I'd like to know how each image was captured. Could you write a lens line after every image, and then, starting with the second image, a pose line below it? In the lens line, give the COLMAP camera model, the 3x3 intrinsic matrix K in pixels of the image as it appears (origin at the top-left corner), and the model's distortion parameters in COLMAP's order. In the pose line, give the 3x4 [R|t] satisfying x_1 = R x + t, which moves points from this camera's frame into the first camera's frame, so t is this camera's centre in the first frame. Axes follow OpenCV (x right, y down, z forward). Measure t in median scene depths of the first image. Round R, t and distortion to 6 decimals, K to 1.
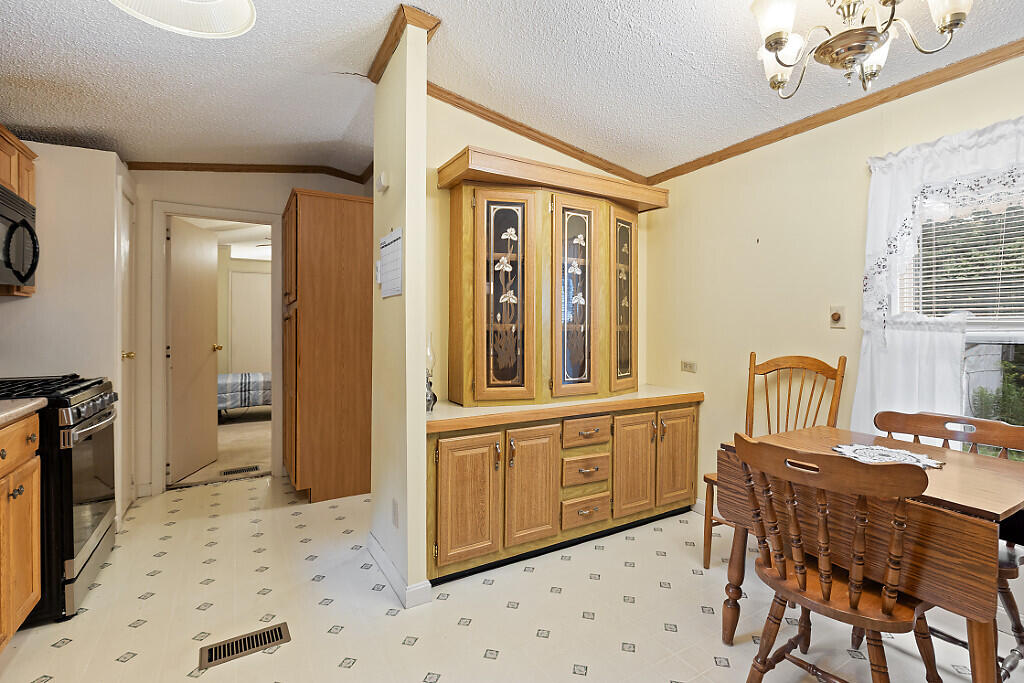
lens RADIAL K [[470.8, 0, 507.6], [0, 470.8, 328.1], [0, 0, 1]] dist [-0.000742, -0.000488]
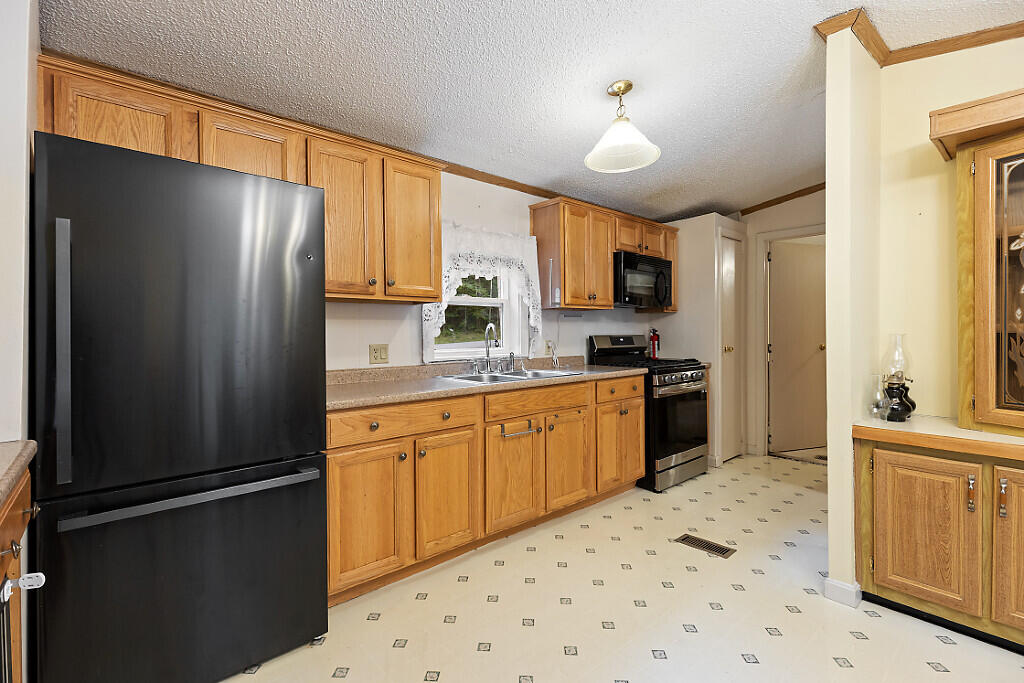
lens RADIAL K [[470.8, 0, 502.8], [0, 470.8, 335.1], [0, 0, 1]] dist [-0.000742, -0.000488]
pose [[0.163833, 0.006350, -0.986468, 0.569019], [0.005822, 0.999956, 0.007404, -0.001022], [0.986471, -0.006956, 0.163789, 0.098211]]
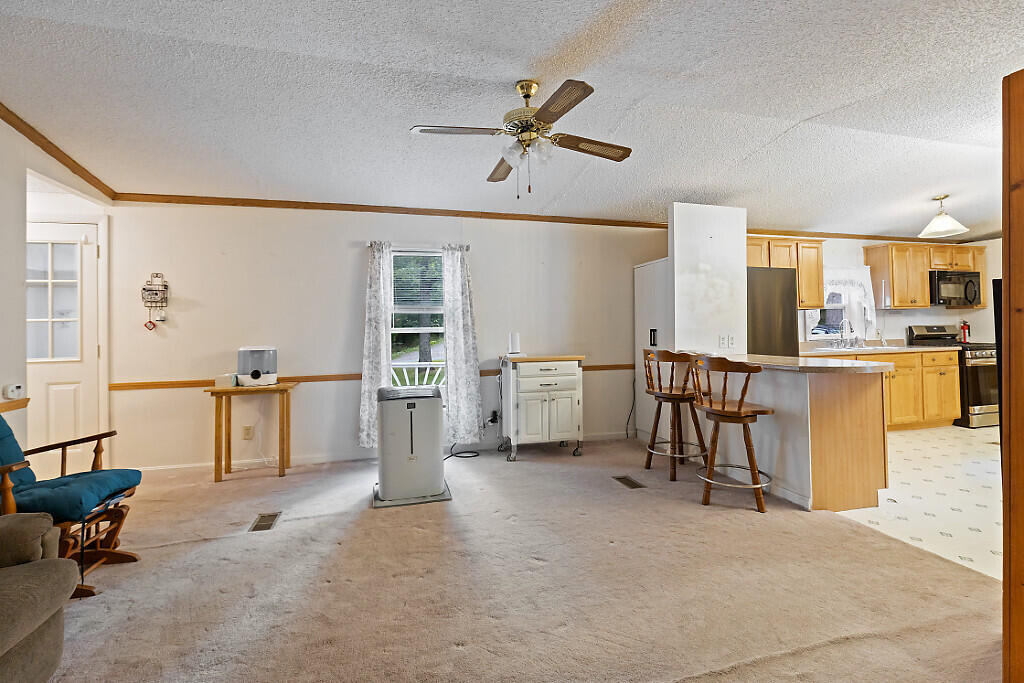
lens RADIAL K [[470.8, 0, 520.1], [0, 470.8, 317.1], [0, 0, 1]] dist [-0.000742, -0.000488]
pose [[-0.269377, -0.017584, -0.962874, 1.876928], [0.014907, 0.999637, -0.022425, -0.006137], [0.962919, -0.020395, -0.269018, -0.609136]]
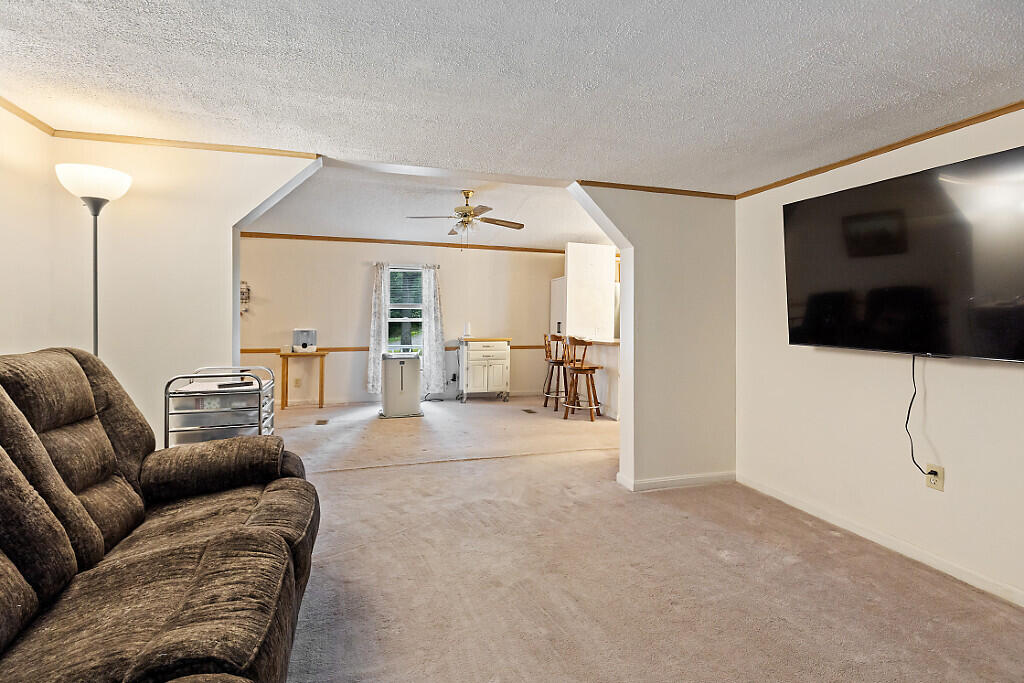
lens RADIAL K [[470.8, 0, 511.2], [0, 470.8, 313.9], [0, 0, 1]] dist [-0.000742, -0.000488]
pose [[-0.247722, -0.015452, -0.968708, 2.733800], [-0.002987, 0.999880, -0.015186, 0.002136], [0.968826, -0.000868, -0.247739, -0.200187]]
